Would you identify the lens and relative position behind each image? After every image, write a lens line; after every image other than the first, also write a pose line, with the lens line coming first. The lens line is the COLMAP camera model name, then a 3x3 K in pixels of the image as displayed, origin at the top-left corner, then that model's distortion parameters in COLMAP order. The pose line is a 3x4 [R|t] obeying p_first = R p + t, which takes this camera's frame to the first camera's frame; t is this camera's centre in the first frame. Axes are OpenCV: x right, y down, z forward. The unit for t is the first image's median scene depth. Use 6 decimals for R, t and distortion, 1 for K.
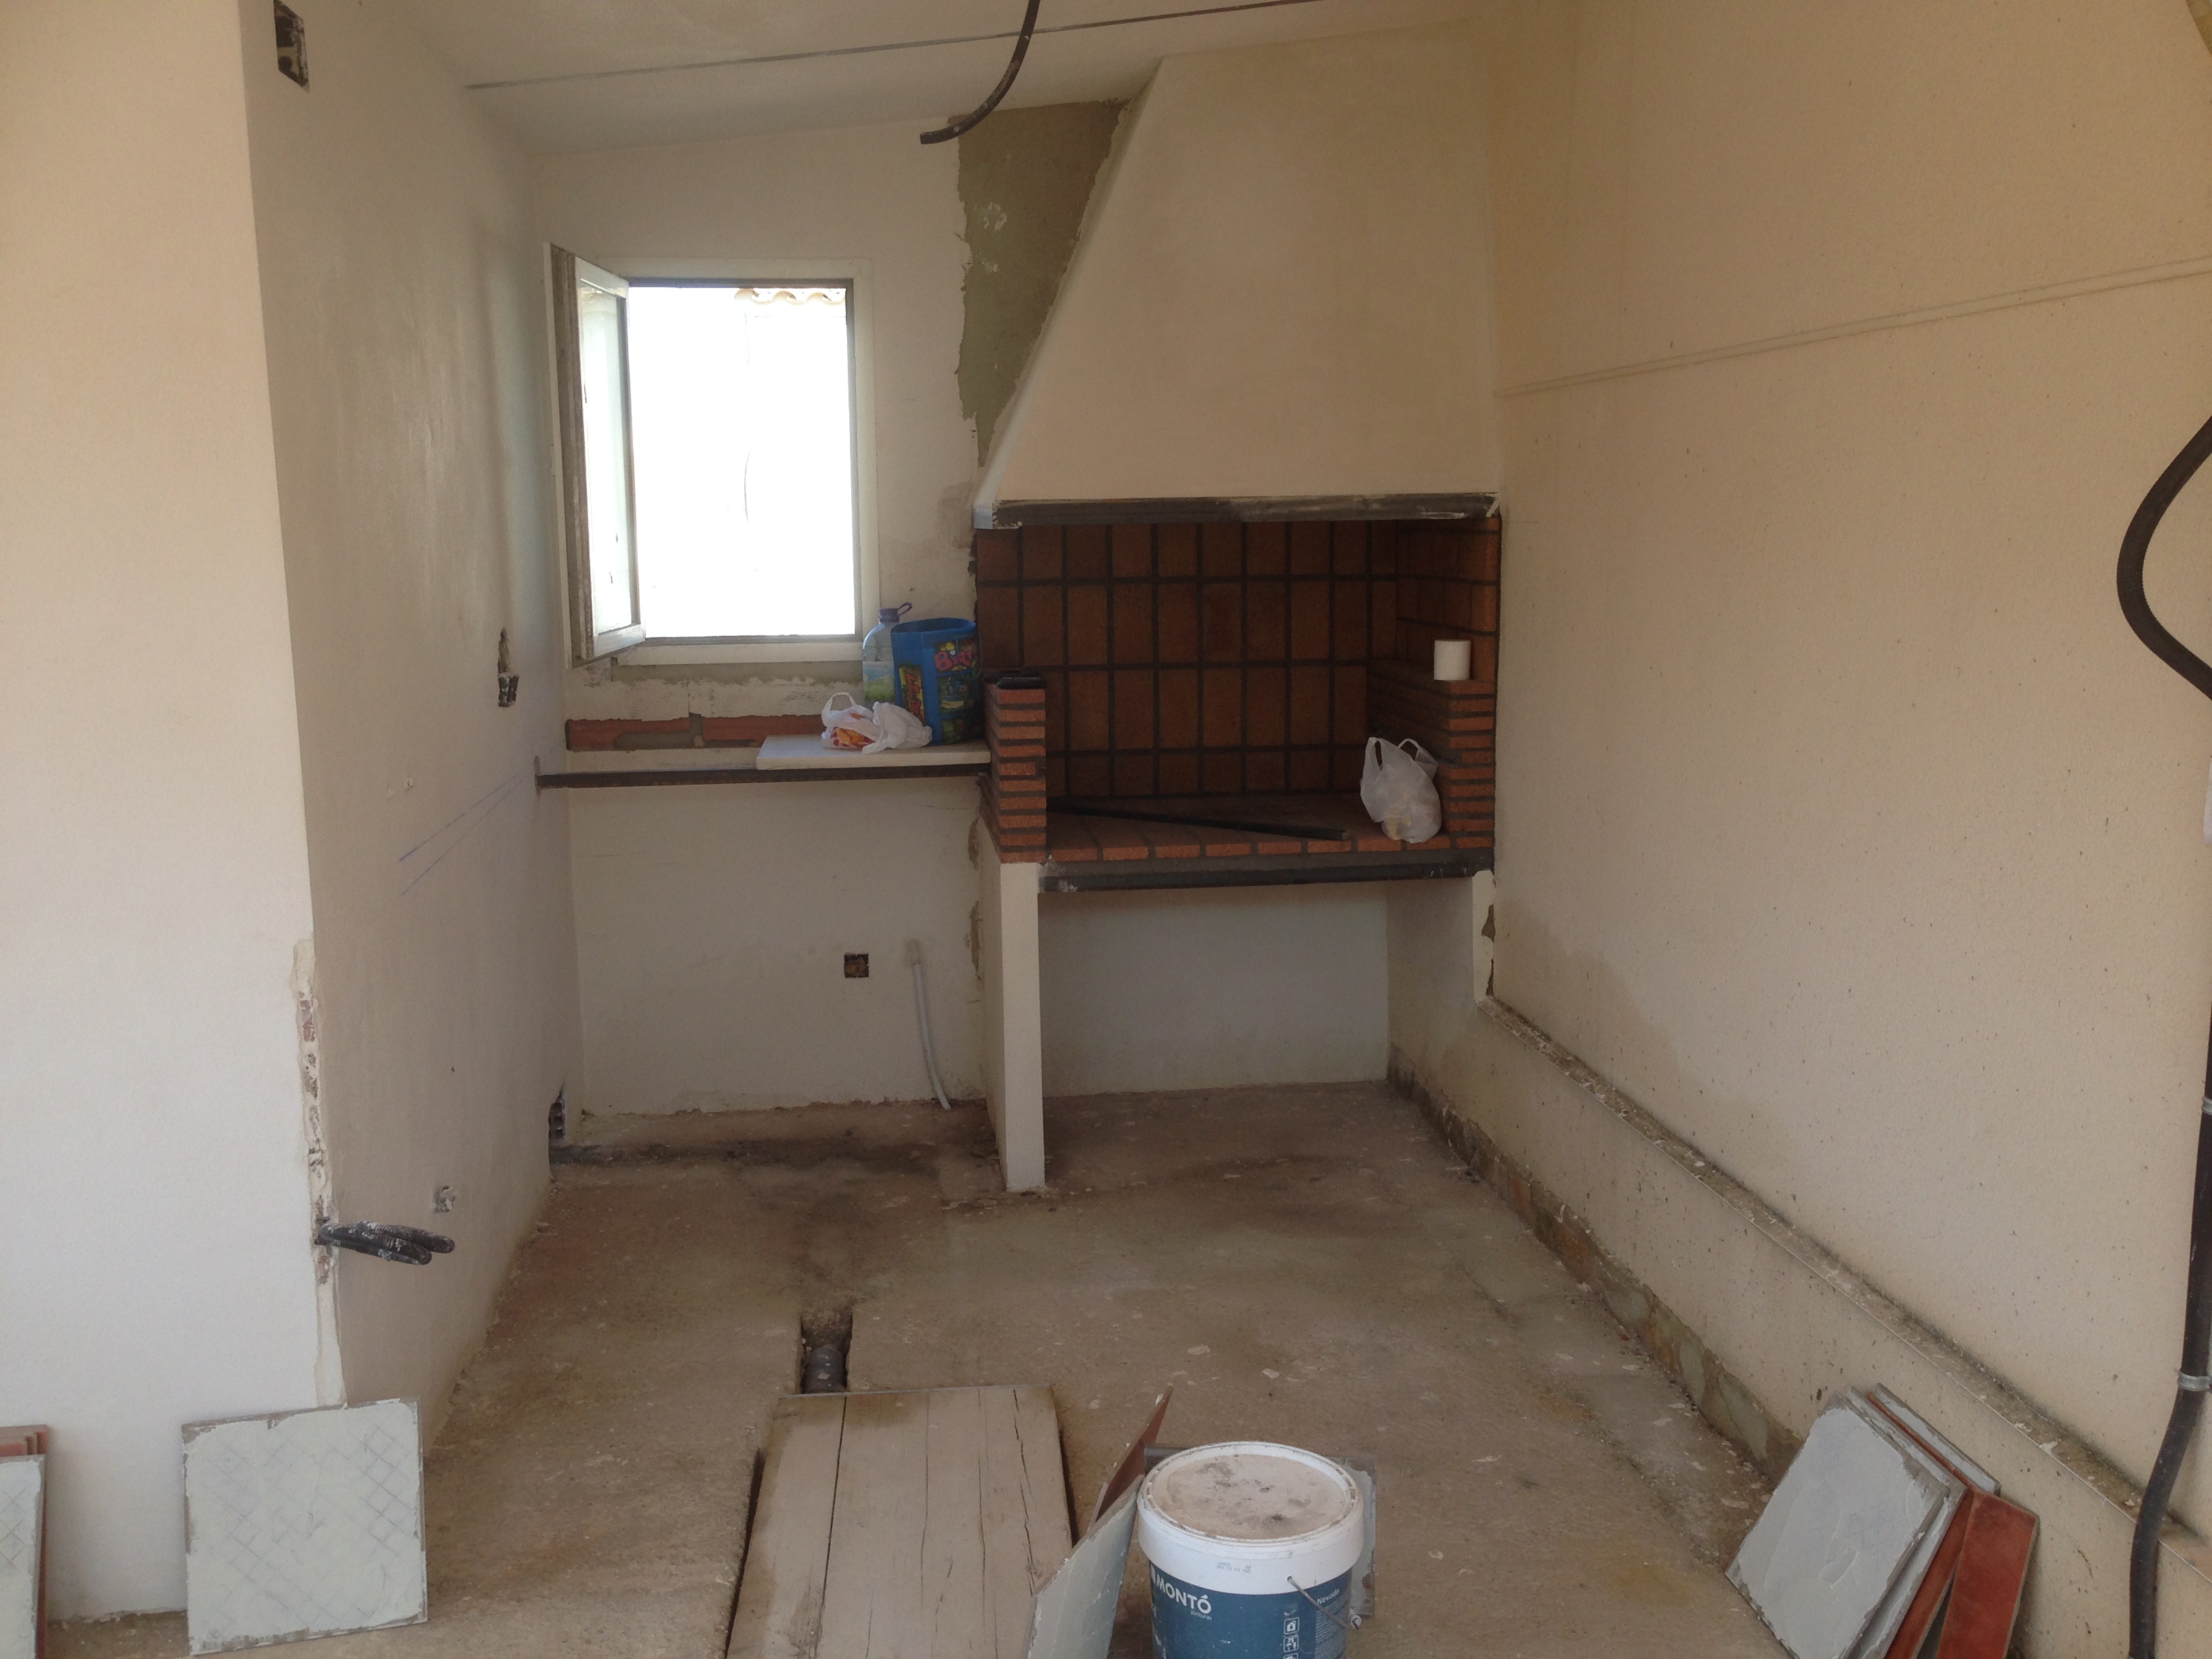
lens RADIAL K [[2011.7, 0, 1108.4], [0, 2011.7, 829.8], [0, 0, 1]] dist [0.058170, -0.060712]
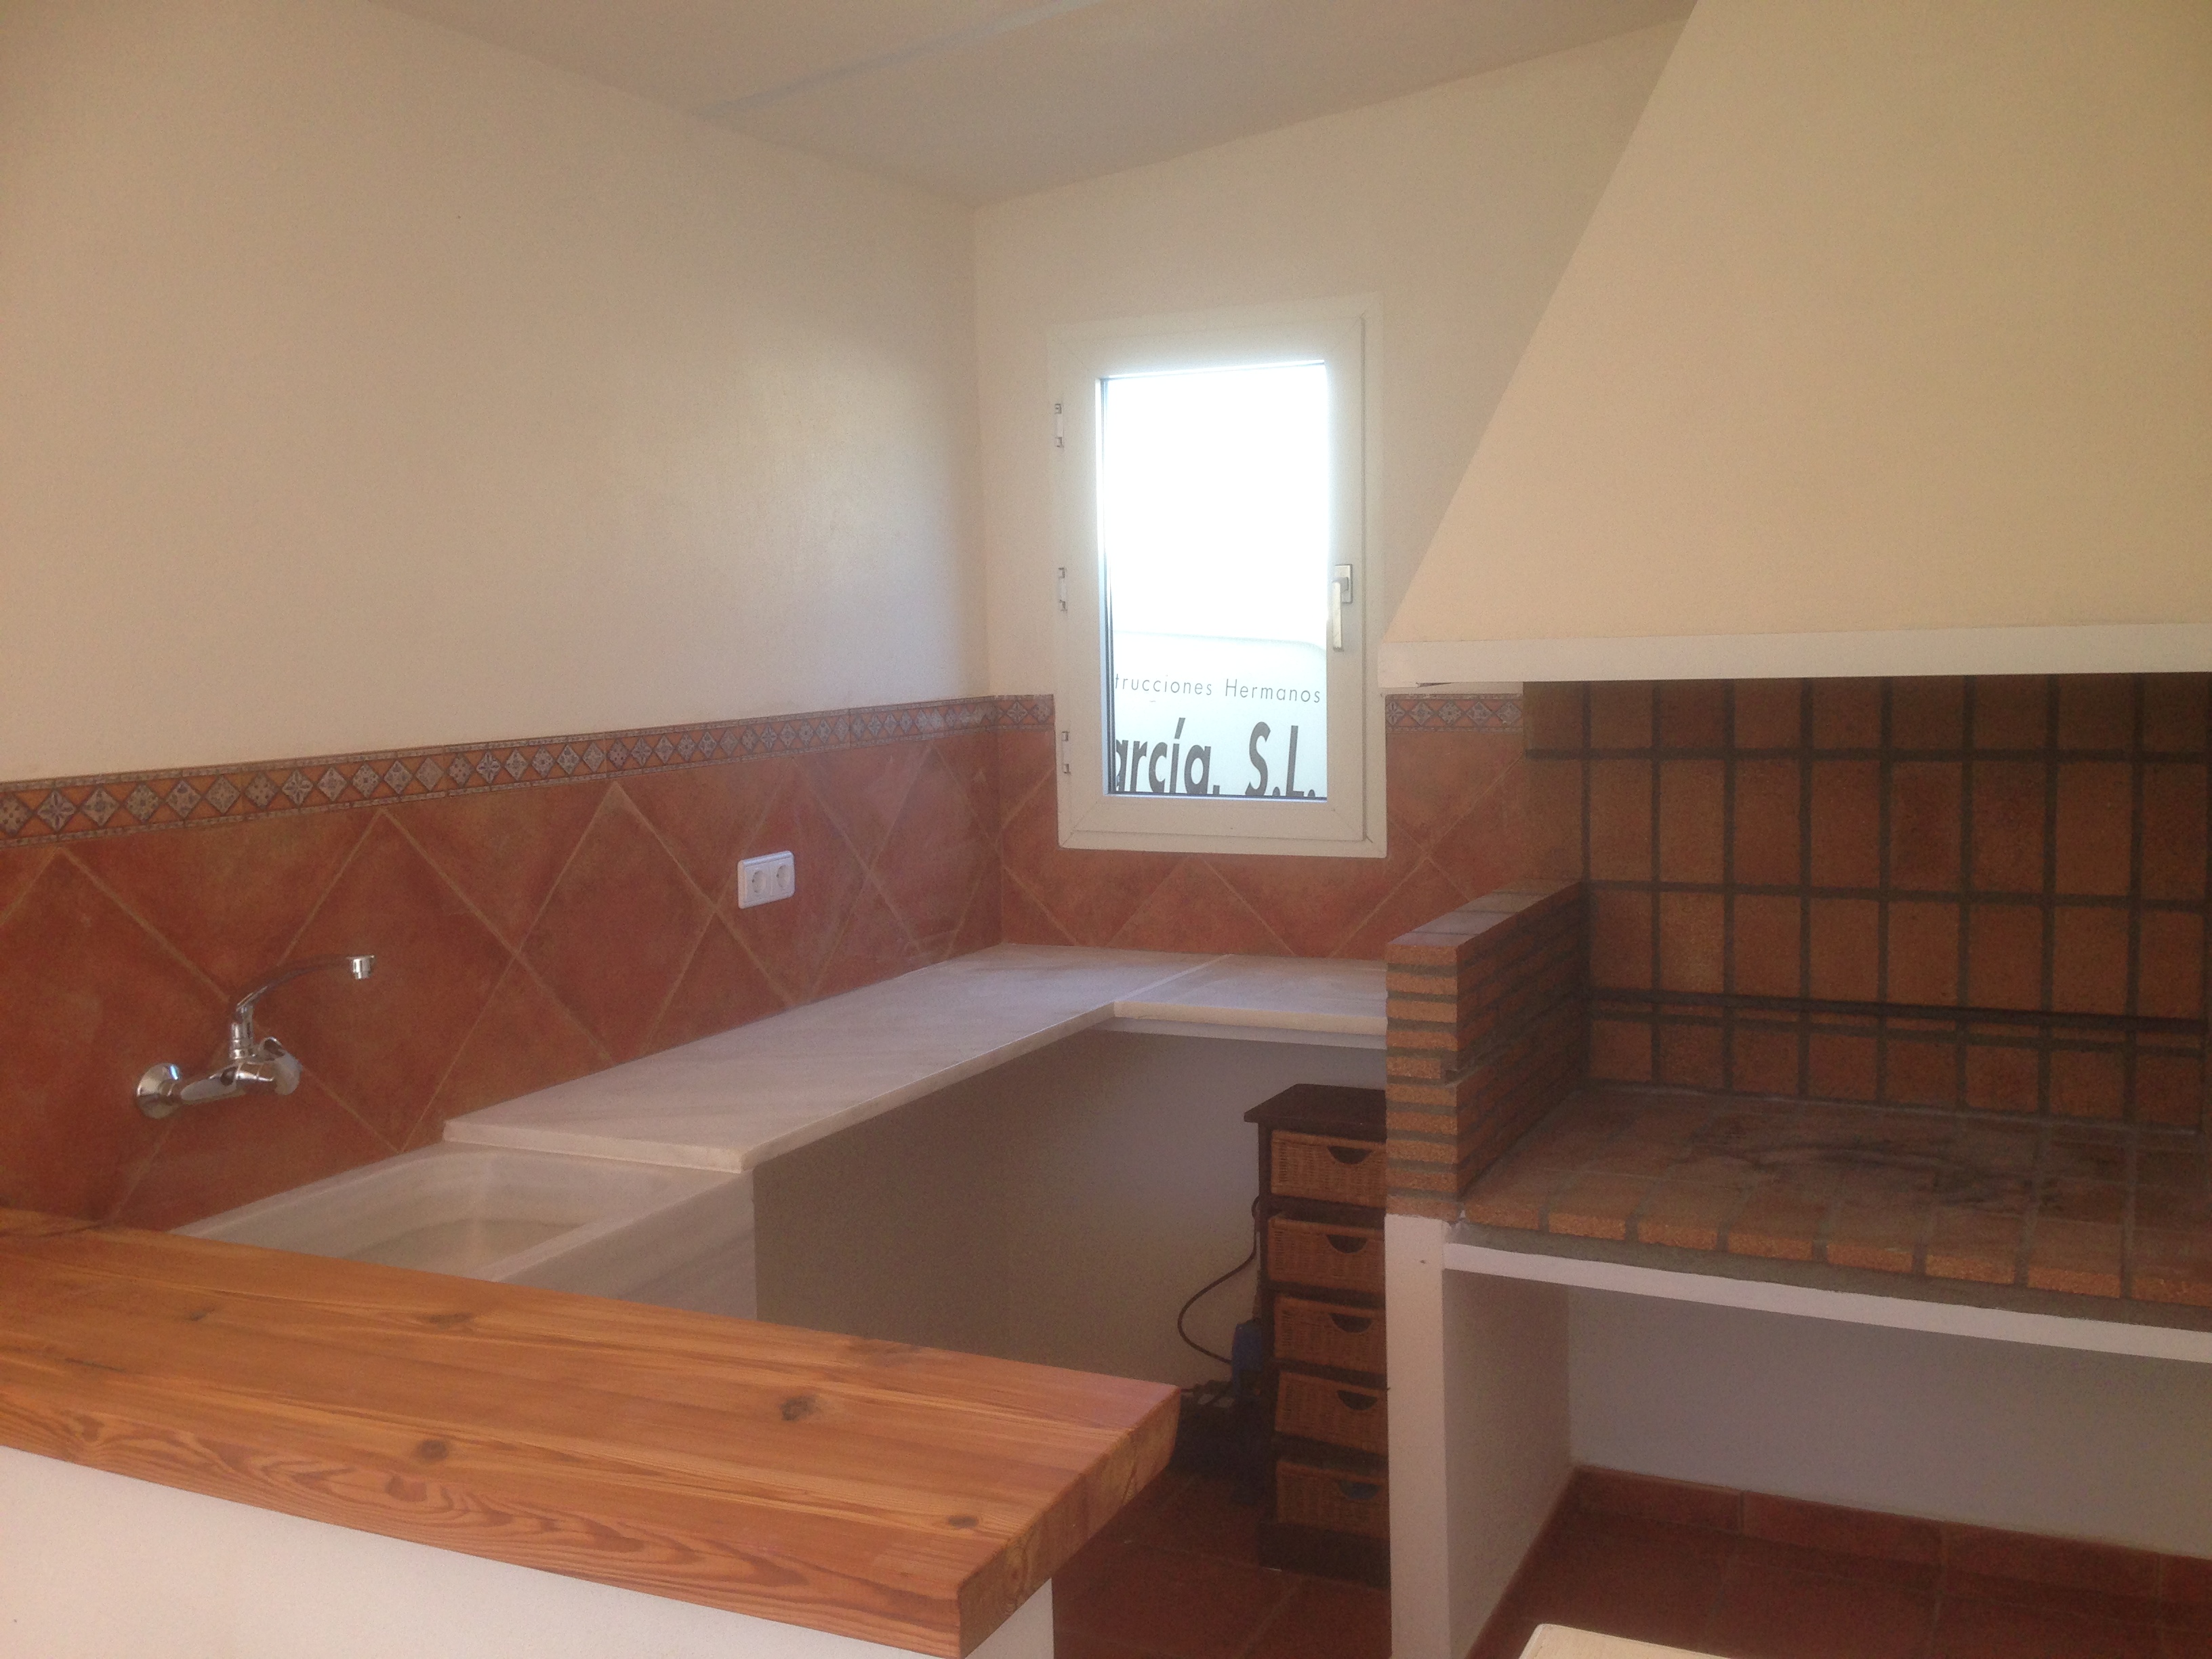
lens RADIAL K [[2011.7, 0, 1105.0], [0, 2011.7, 828.2], [0, 0, 1]] dist [0.058170, -0.060712]
pose [[0.832815, 0.047404, -0.551518, 0.187691], [-0.069587, 0.997388, -0.019351, -0.073763], [0.549160, 0.054494, 0.833939, 0.360433]]
